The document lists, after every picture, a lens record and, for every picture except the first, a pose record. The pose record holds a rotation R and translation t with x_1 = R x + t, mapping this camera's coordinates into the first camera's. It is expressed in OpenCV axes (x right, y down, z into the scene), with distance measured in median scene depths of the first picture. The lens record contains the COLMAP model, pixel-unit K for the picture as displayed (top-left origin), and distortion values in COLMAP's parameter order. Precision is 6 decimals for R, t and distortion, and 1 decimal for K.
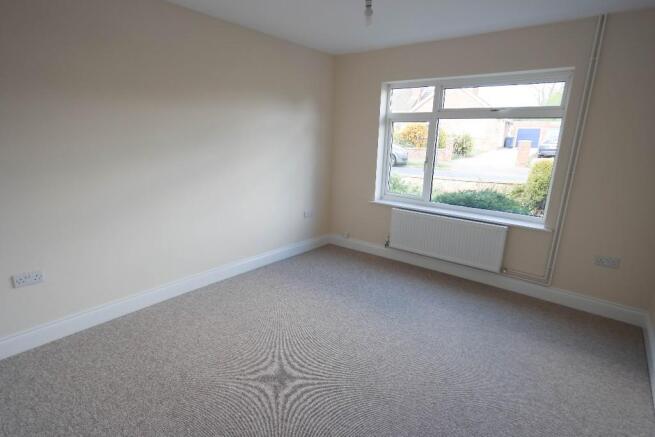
lens RADIAL K [[349.6, 0, 325.4], [0, 349.6, 228.9], [0, 0, 1]] dist [-0.004118, 0.015496]
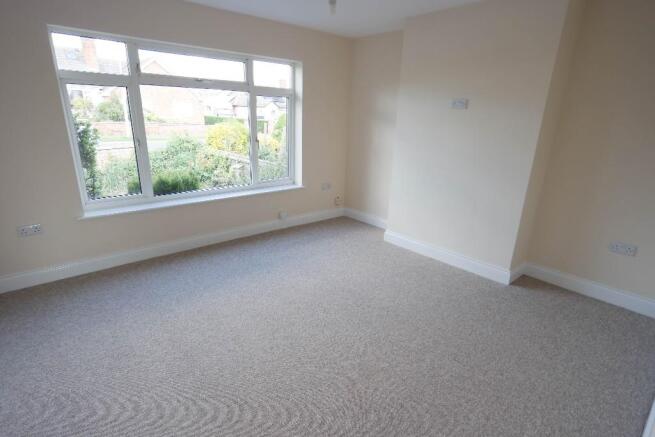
lens RADIAL K [[349.6, 0, 325.4], [0, 349.6, 228.9], [0, 0, 1]] dist [-0.004118, 0.015496]
pose [[0.162490, -0.325303, 0.931544, -0.521394], [0.243451, 0.928121, 0.281642, -0.119643], [-0.956205, 0.181021, 0.230006, 0.440035]]
